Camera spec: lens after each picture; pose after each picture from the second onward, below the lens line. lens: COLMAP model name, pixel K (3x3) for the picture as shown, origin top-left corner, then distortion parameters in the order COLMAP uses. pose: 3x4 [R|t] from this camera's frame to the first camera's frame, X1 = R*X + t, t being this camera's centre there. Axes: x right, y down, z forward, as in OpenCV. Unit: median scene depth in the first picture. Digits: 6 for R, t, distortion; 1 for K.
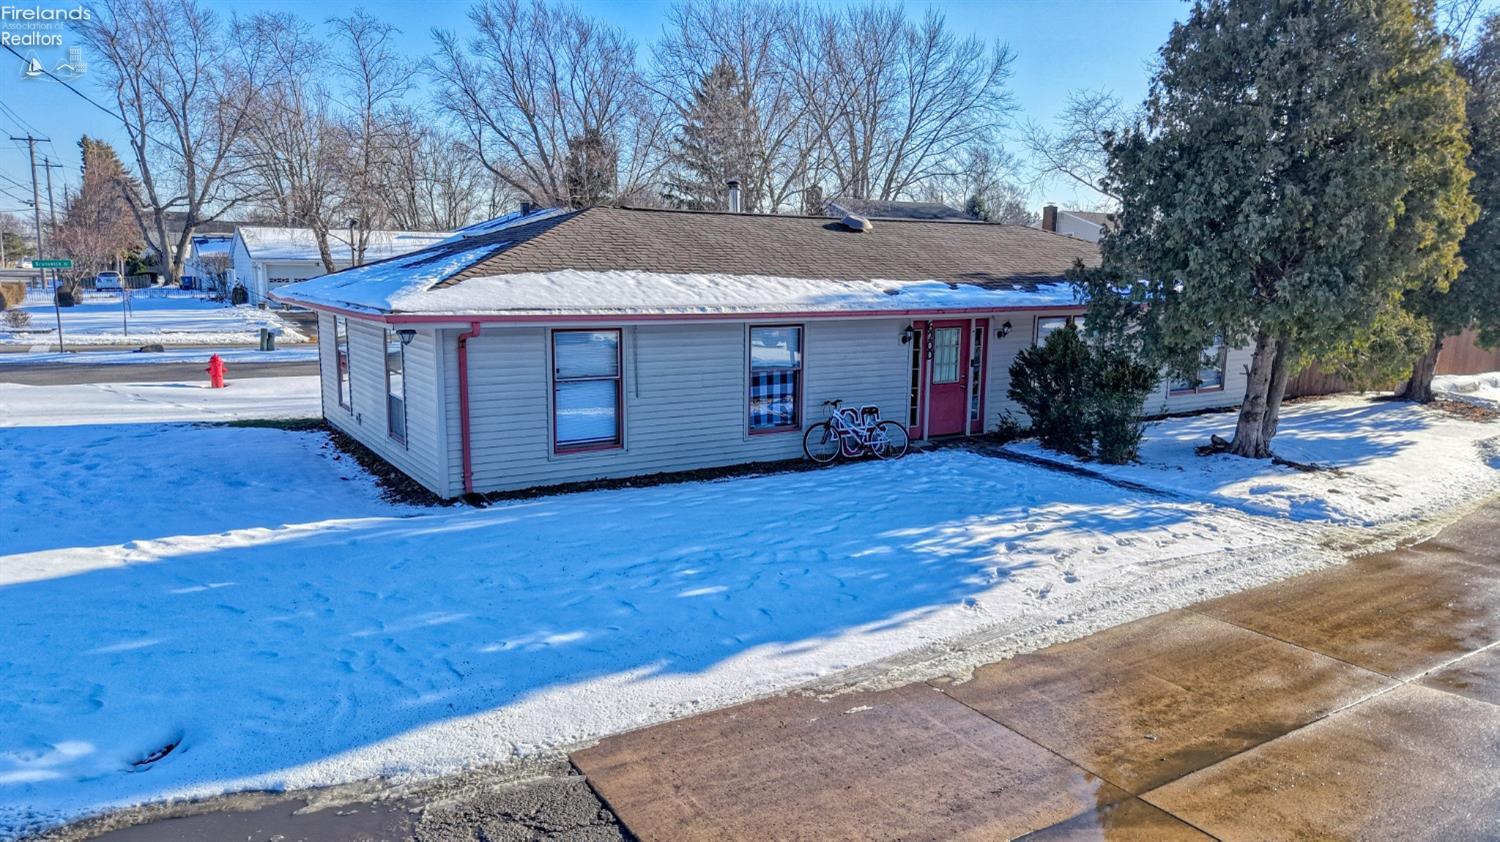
lens RADIAL K [[1000.8, 0, 746.8], [0, 1000.8, 423.2], [0, 0, 1]] dist [0.001480, -0.007471]
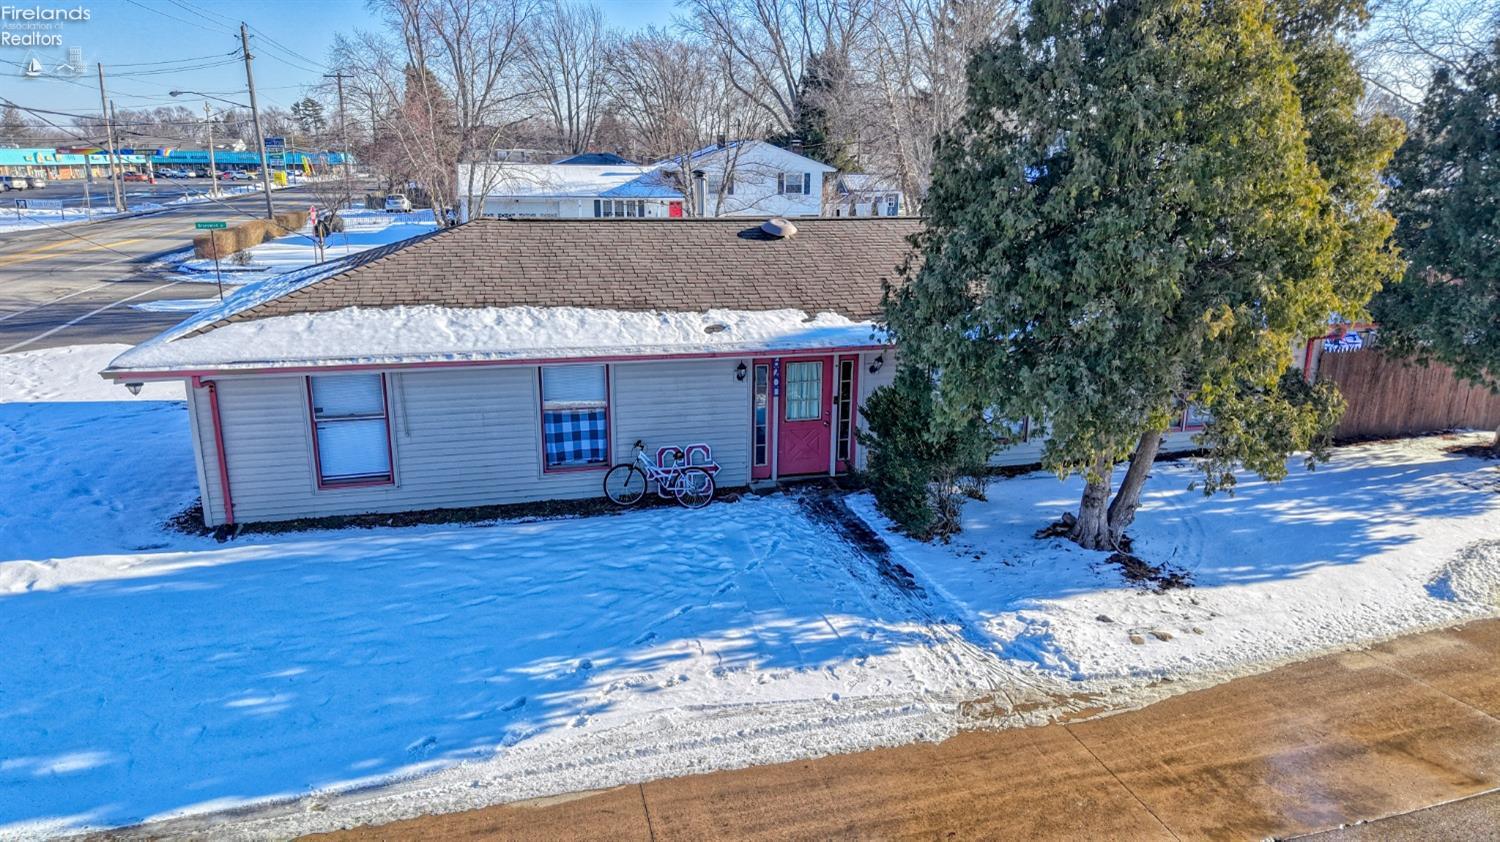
lens RADIAL K [[1000.8, 0, 750.0], [0, 1000.8, 423.9], [0, 0, 1]] dist [0.001480, -0.007471]
pose [[0.953703, 0.074995, -0.291249, 0.481892], [-0.047368, 0.993780, 0.100787, -0.146093], [0.296996, -0.082325, 0.951323, 0.121335]]
